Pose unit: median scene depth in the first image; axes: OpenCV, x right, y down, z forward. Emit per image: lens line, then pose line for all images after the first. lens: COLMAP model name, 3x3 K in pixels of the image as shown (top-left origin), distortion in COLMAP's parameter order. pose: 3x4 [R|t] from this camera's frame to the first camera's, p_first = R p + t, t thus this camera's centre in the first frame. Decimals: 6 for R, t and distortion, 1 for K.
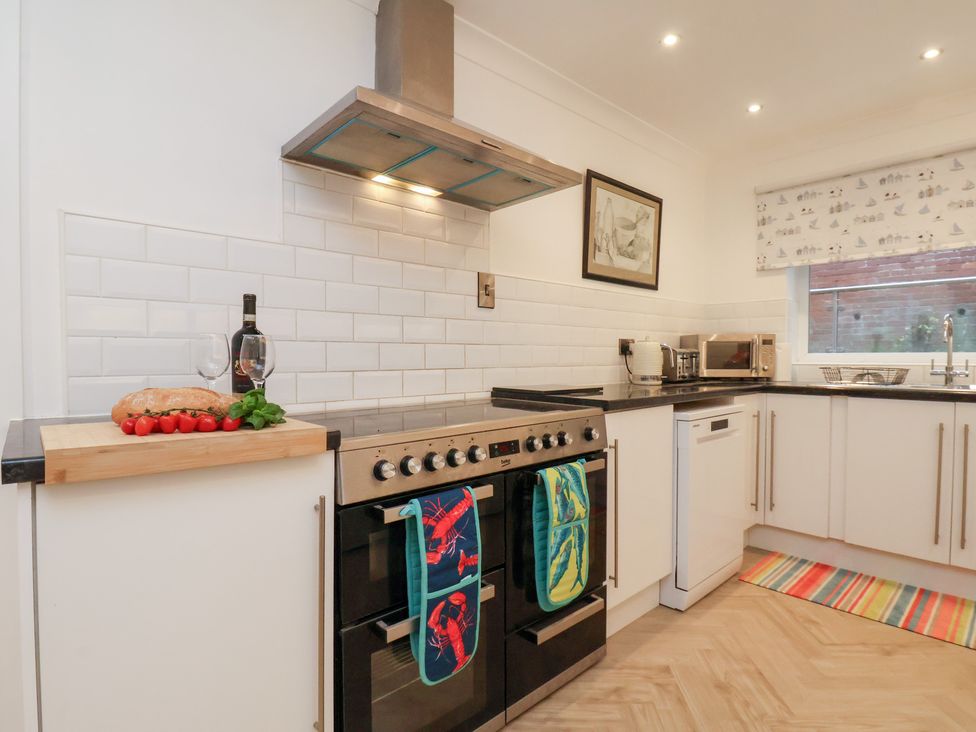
lens RADIAL K [[524.0, 0, 478.9], [0, 524.0, 368.3], [0, 0, 1]] dist [0.000452, -0.010153]
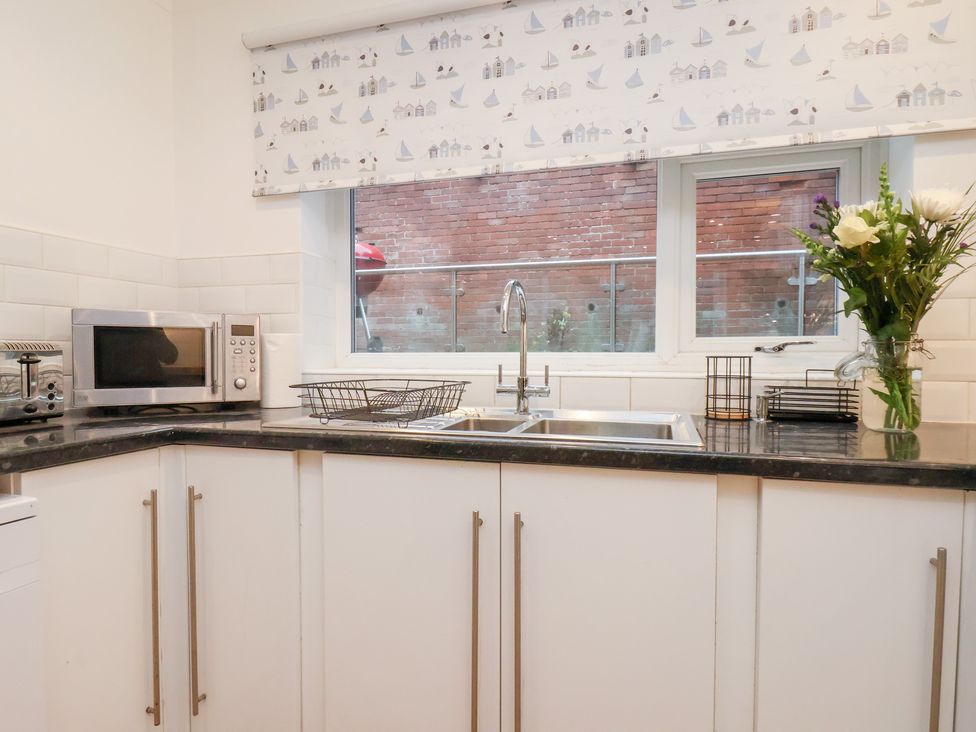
lens RADIAL K [[524.0, 0, 494.6], [0, 524.0, 364.3], [0, 0, 1]] dist [0.000452, -0.010153]
pose [[0.865956, -0.010842, 0.500003, 0.520153], [0.011600, 0.999931, 0.001592, -0.016291], [-0.499986, 0.004422, 0.866022, 0.461239]]
